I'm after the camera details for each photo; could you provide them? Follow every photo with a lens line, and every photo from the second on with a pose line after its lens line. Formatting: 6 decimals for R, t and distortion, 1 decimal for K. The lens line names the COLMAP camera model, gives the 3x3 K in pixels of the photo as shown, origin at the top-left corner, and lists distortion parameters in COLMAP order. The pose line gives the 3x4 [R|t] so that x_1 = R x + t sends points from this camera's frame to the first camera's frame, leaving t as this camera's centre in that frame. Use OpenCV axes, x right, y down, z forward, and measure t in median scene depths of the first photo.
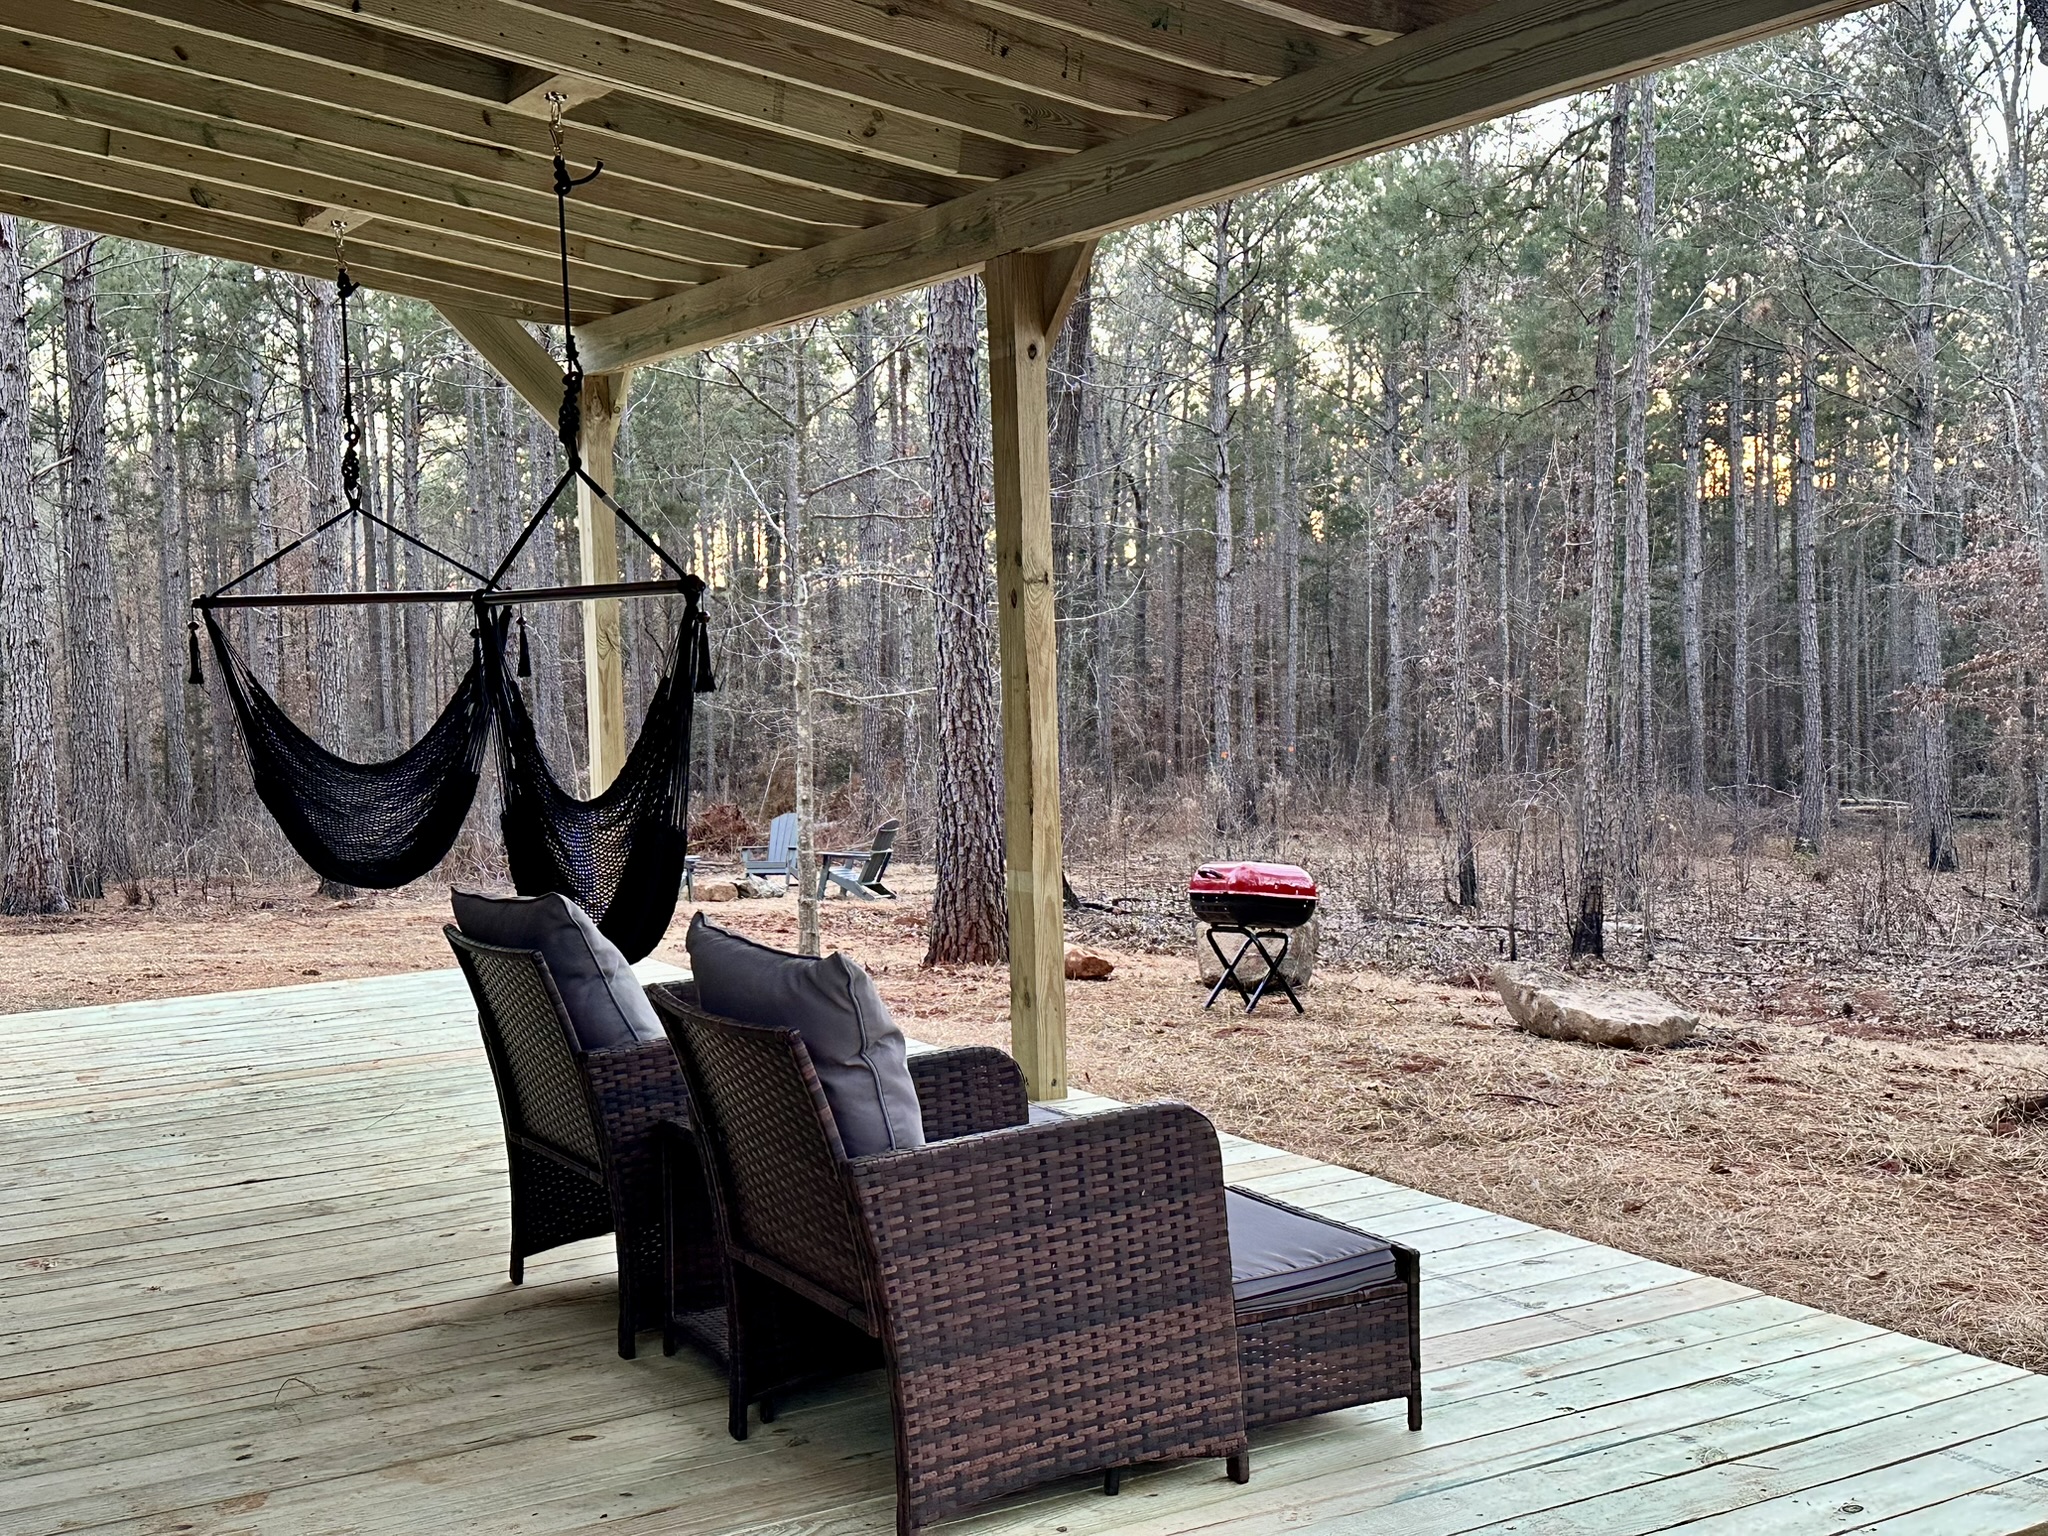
lens RADIAL K [[2356.7, 0, 1024.0], [0, 2356.7, 768.0], [0, 0, 1]] dist [0.135966, -0.024103]
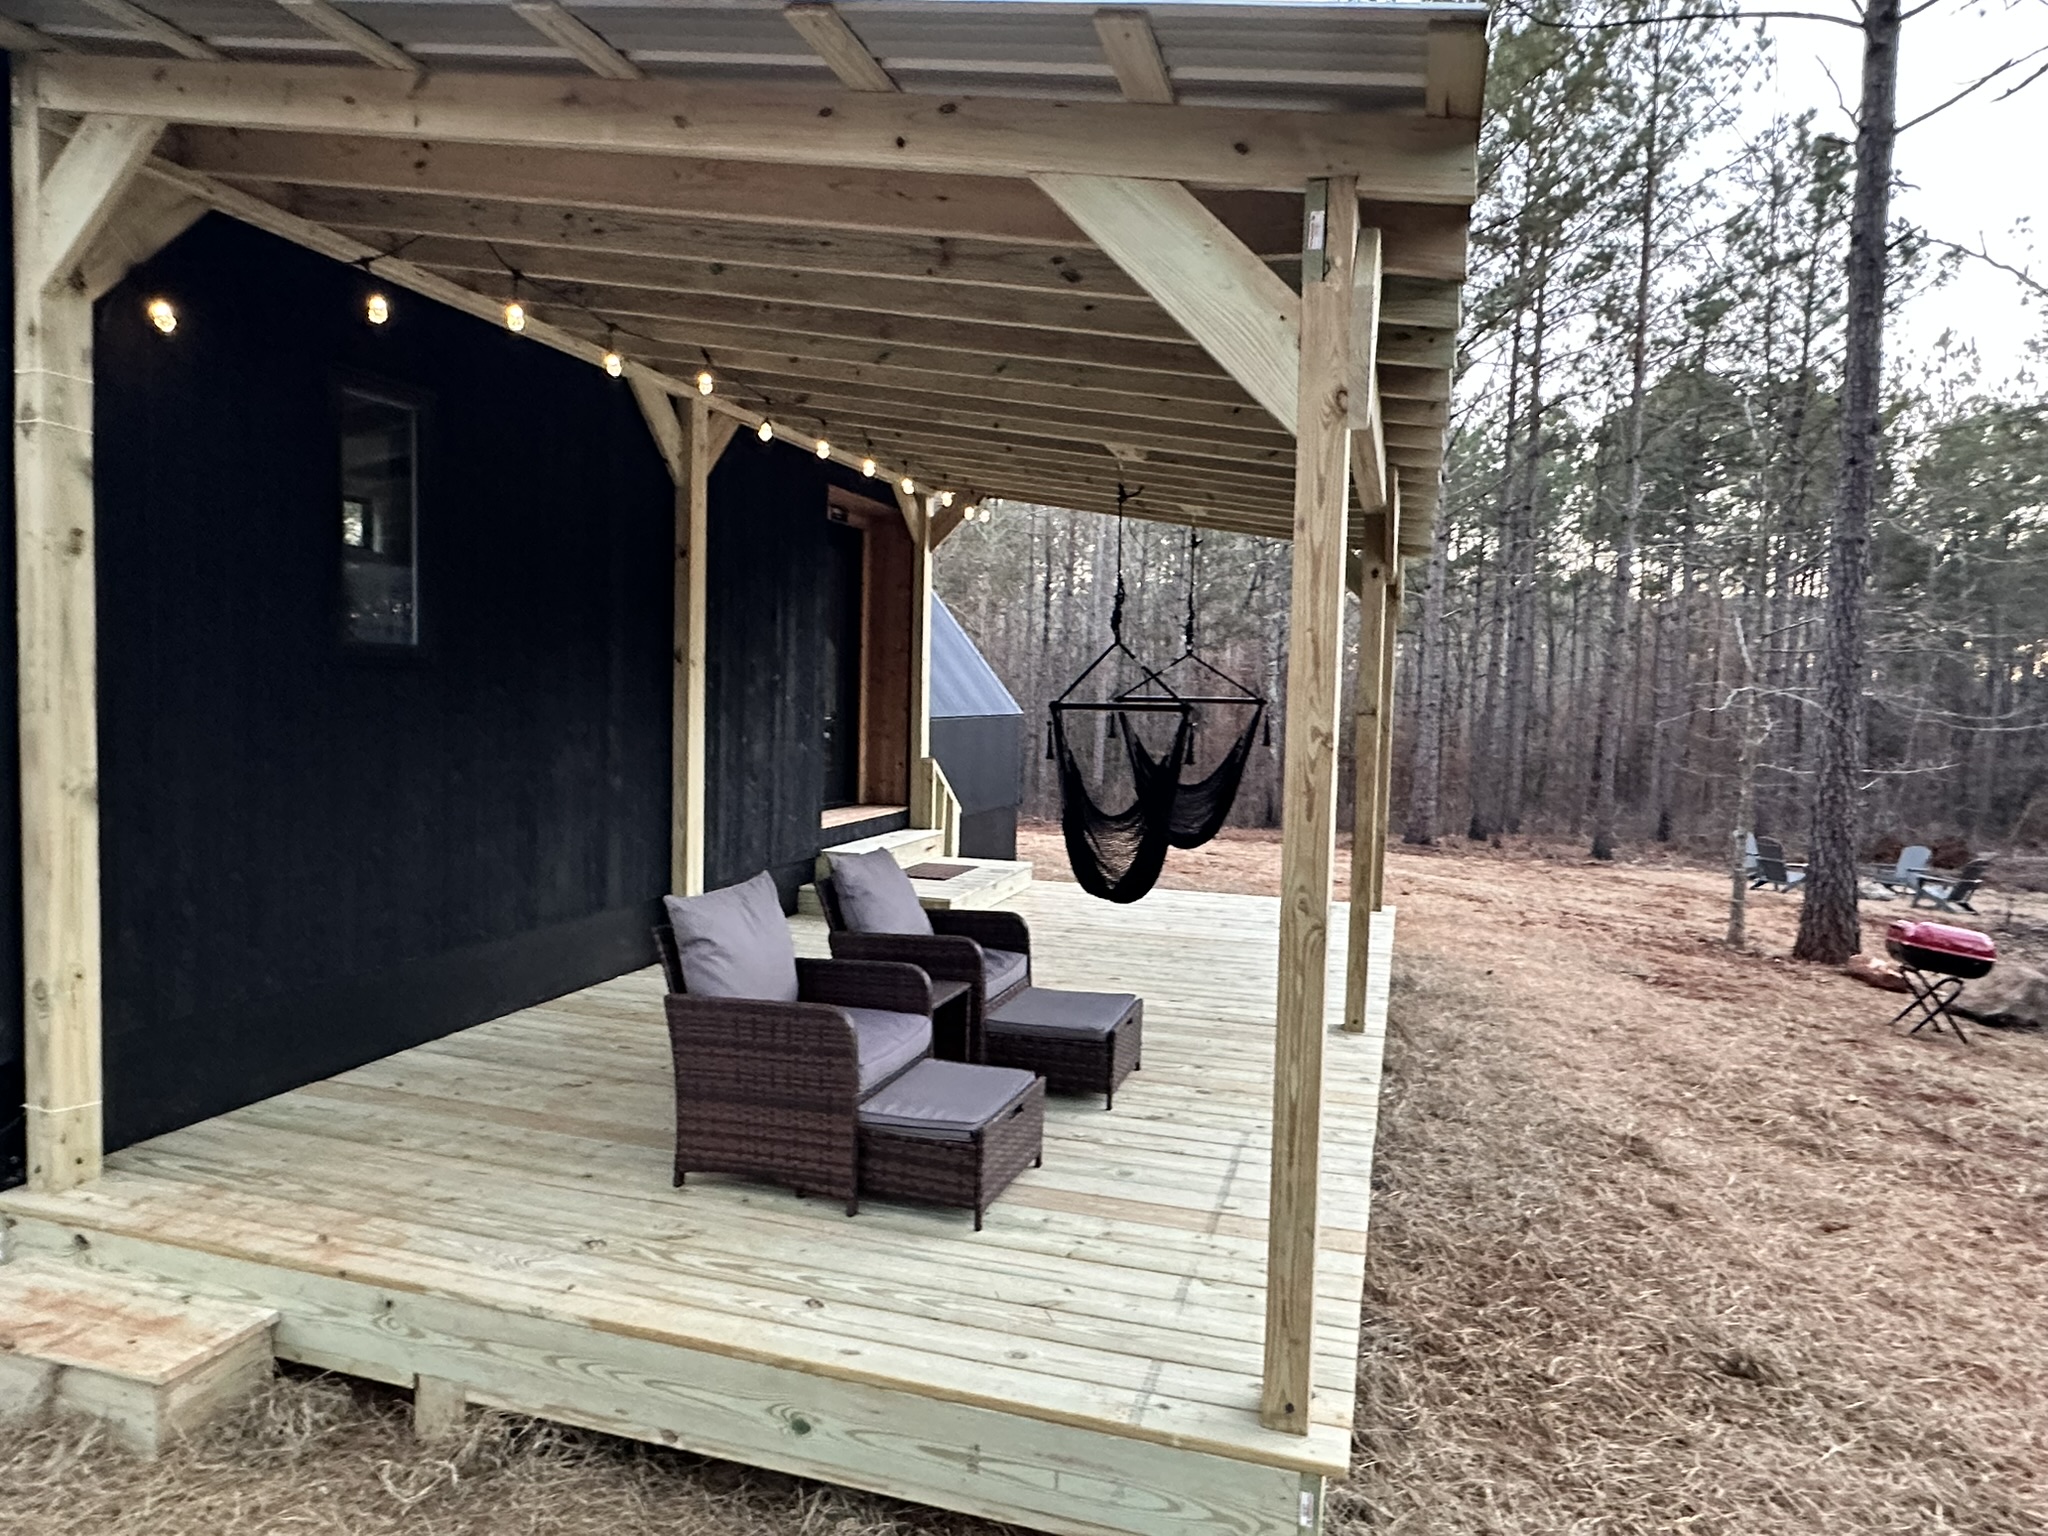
lens RADIAL K [[1277.9, 0, 1024.0], [0, 1277.9, 768.0], [0, 0, 1]] dist [0.002164, 0.000264]
pose [[0.673981, 0.090525, -0.733181, 0.444443], [-0.088979, 0.995186, 0.041080, -0.051494], [0.733371, 0.037550, 0.678791, 0.207143]]
